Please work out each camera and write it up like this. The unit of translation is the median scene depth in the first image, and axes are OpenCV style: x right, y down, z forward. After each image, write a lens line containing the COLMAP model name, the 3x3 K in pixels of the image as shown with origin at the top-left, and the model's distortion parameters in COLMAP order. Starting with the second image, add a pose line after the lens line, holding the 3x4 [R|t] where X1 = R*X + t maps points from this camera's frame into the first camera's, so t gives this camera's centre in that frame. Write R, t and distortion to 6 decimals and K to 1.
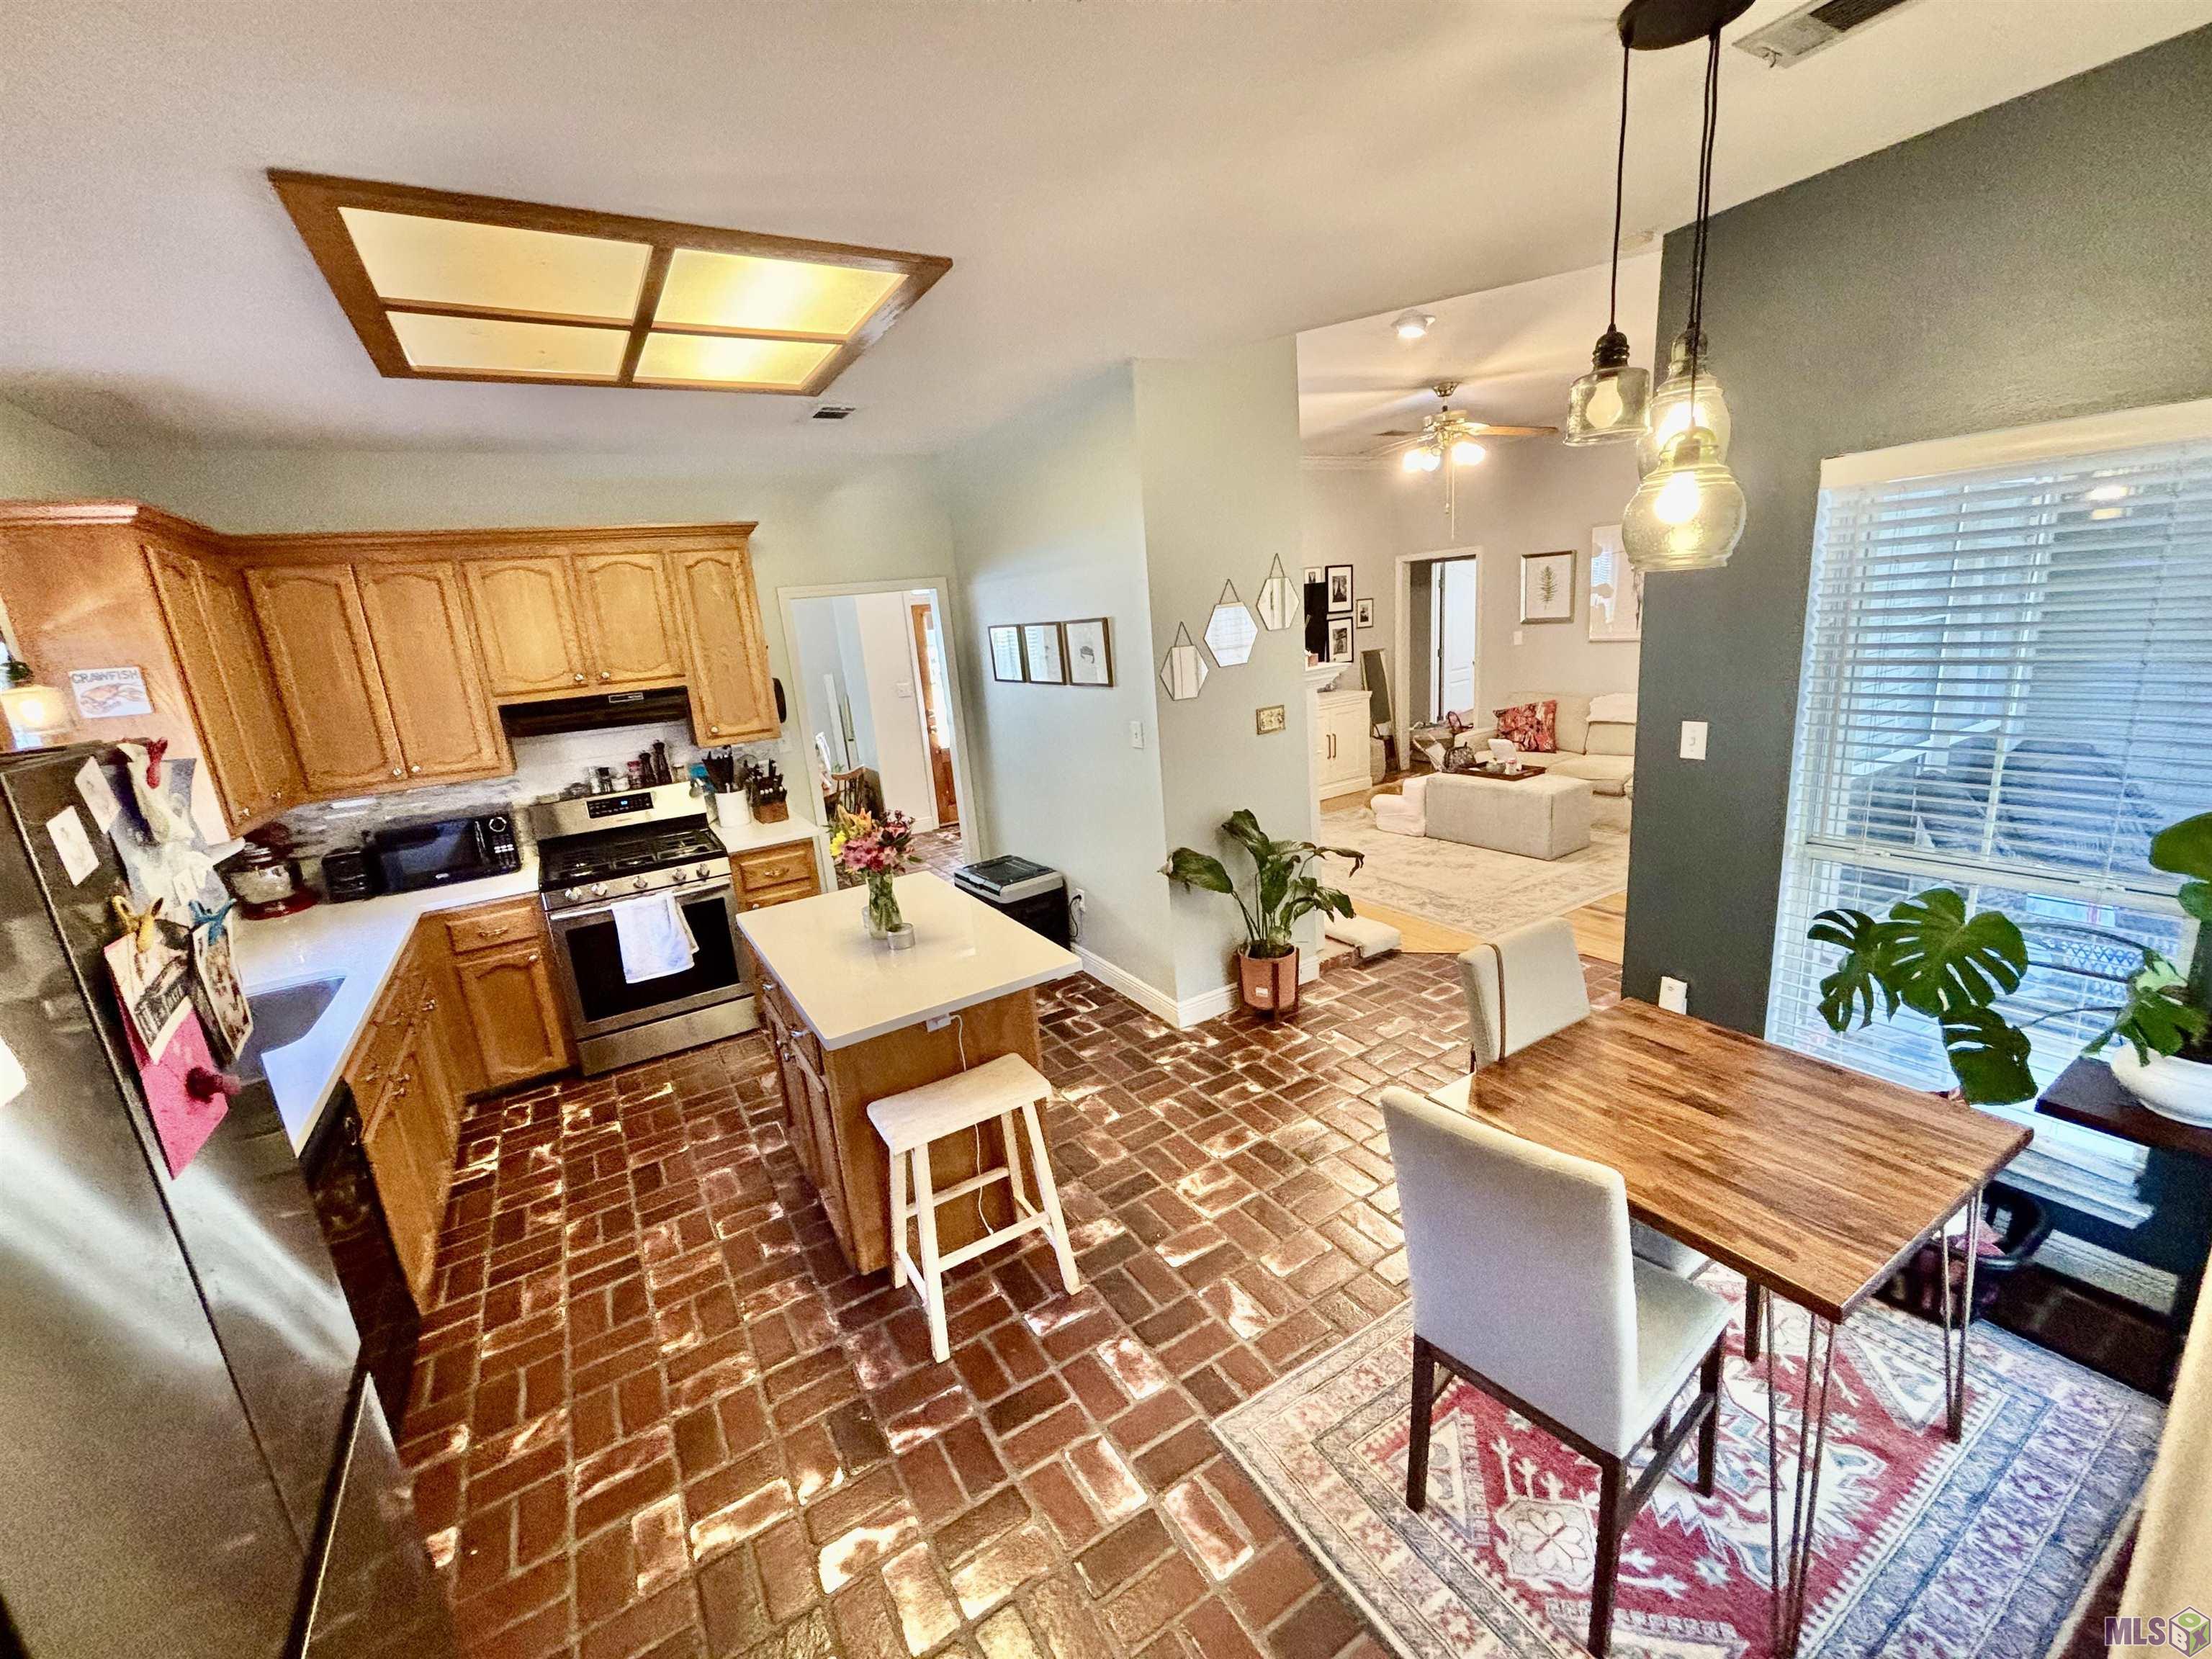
lens RADIAL K [[886.1, 0, 1083.0], [0, 886.1, 832.4], [0, 0, 1]] dist [-0.001379, -0.000555]
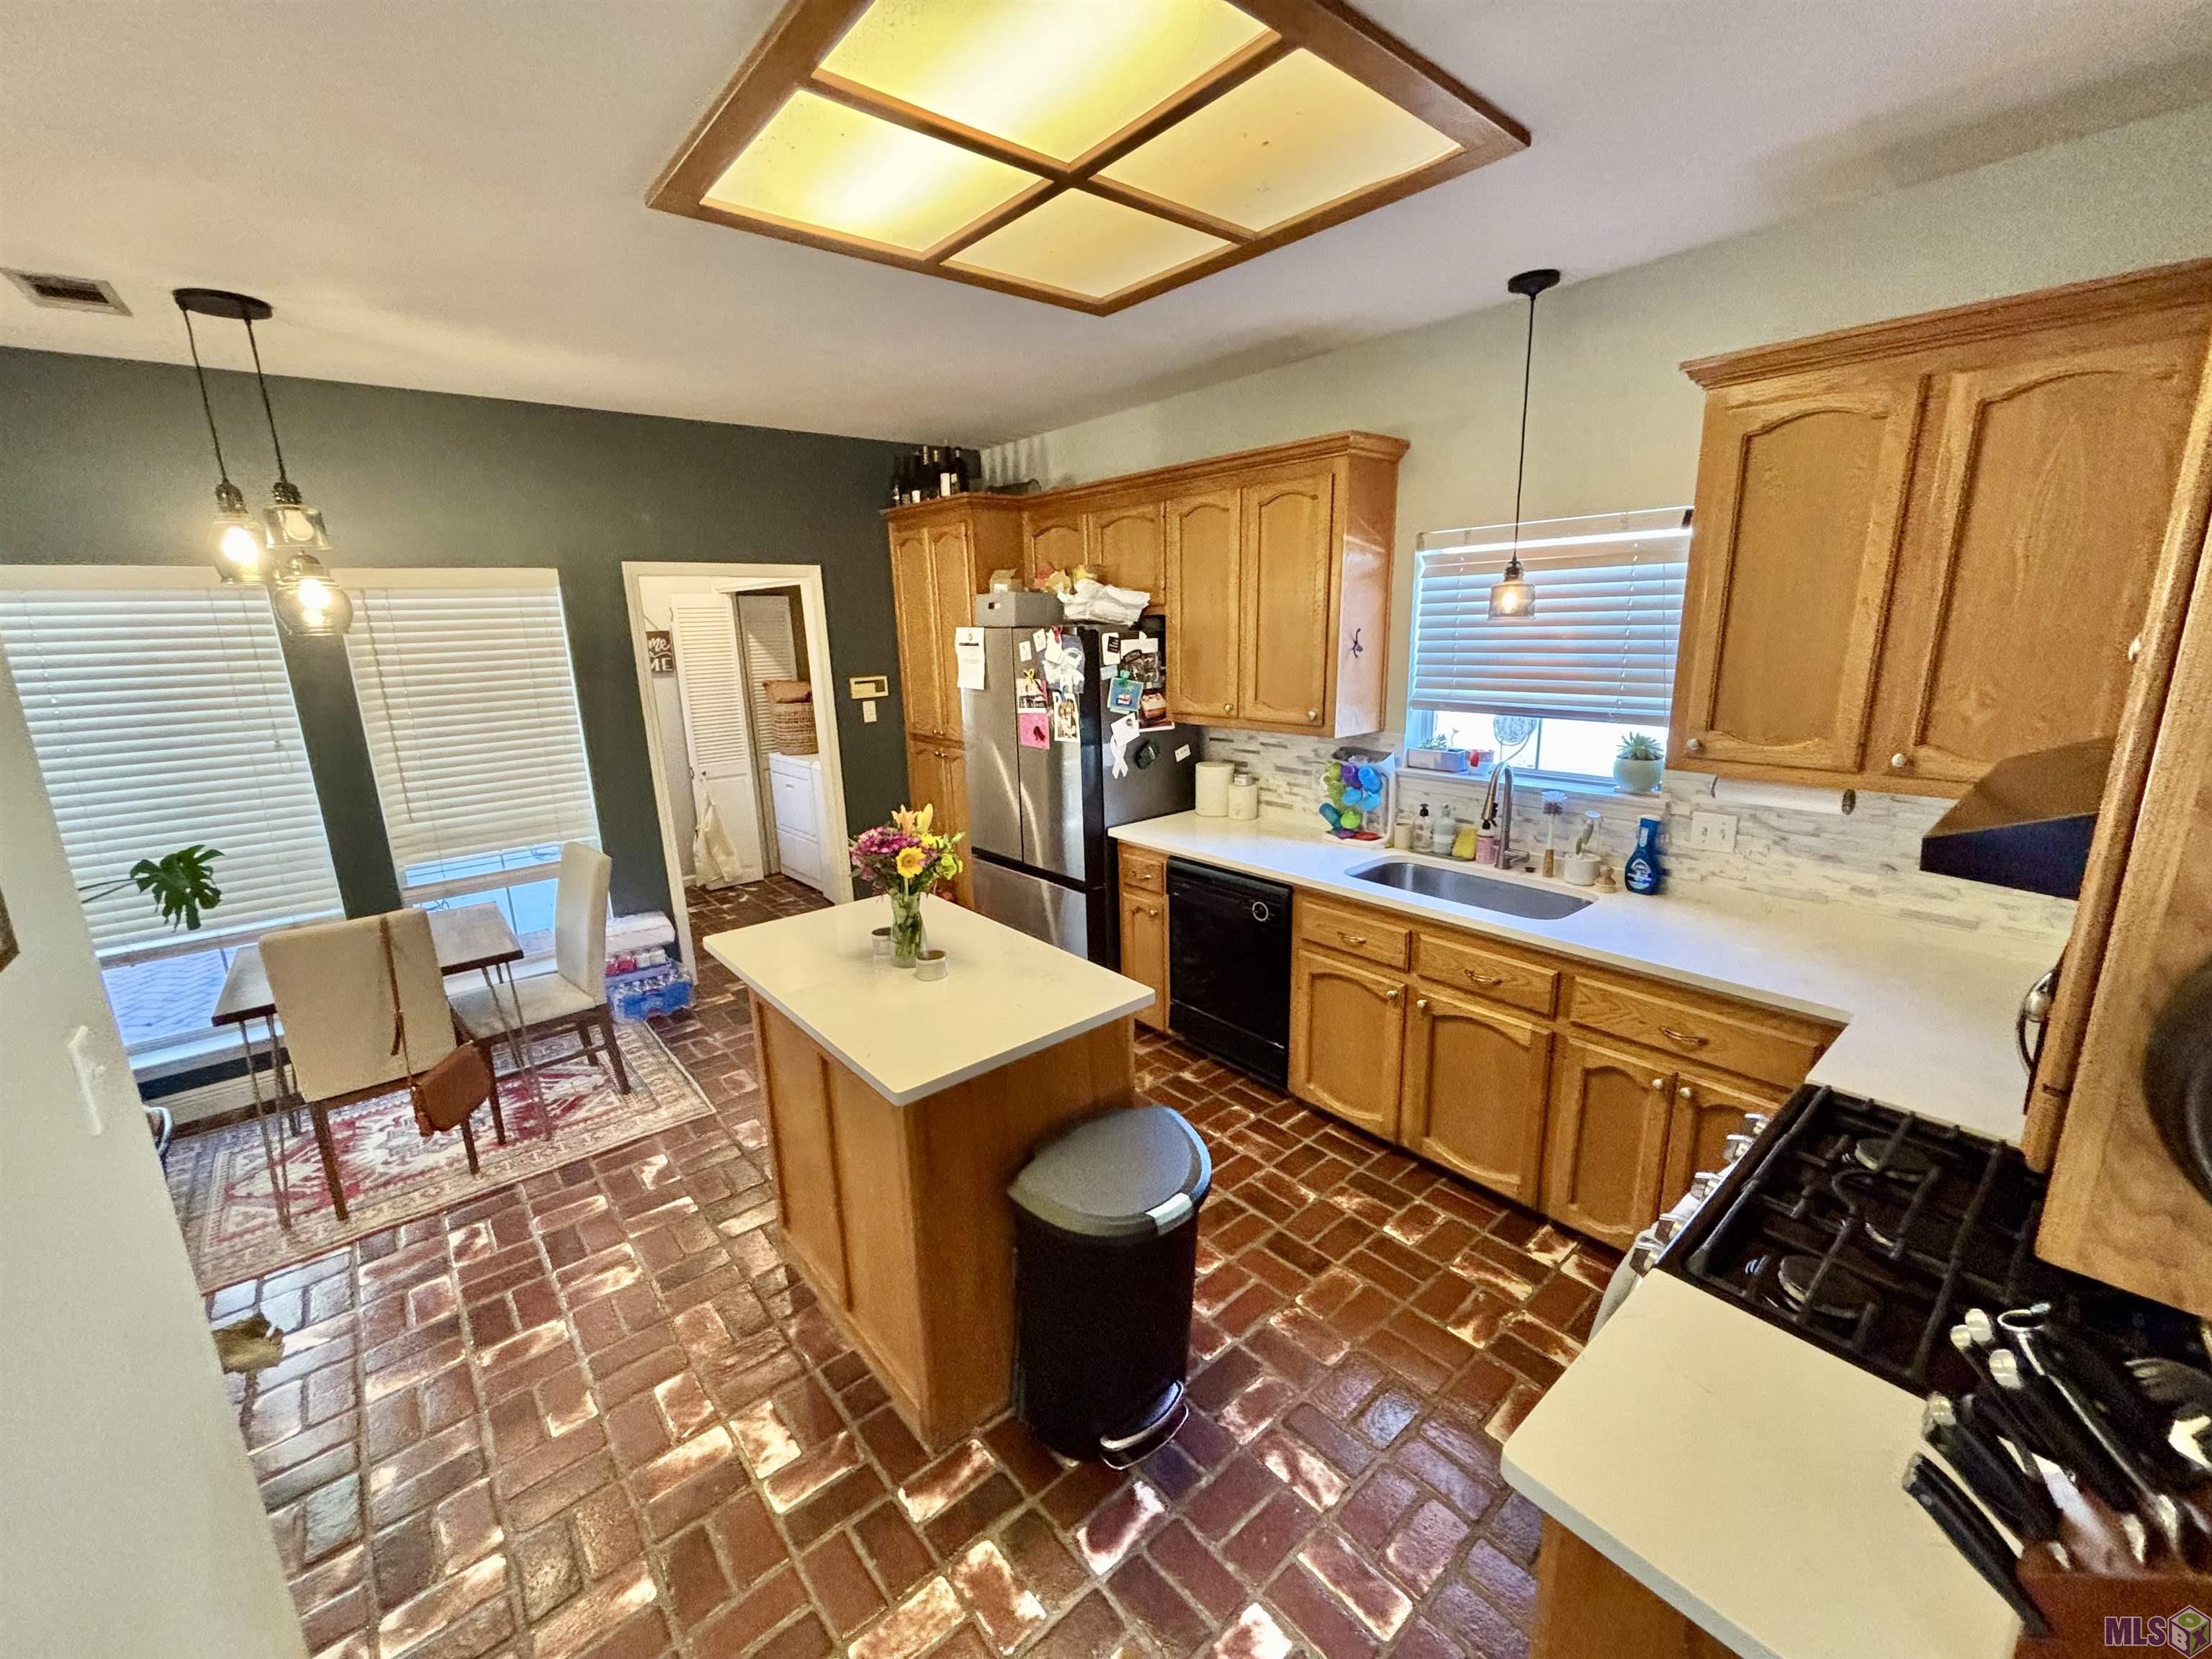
lens RADIAL K [[890.6, 0, 1103.0], [0, 890.6, 818.9], [0, 0, 1]] dist [-0.001029, -0.000203]
pose [[-0.977727, 0.149649, -0.147157, -0.119401], [0.065038, 0.882660, 0.465490, -0.162659], [0.199550, 0.445551, -0.872733, 0.695534]]
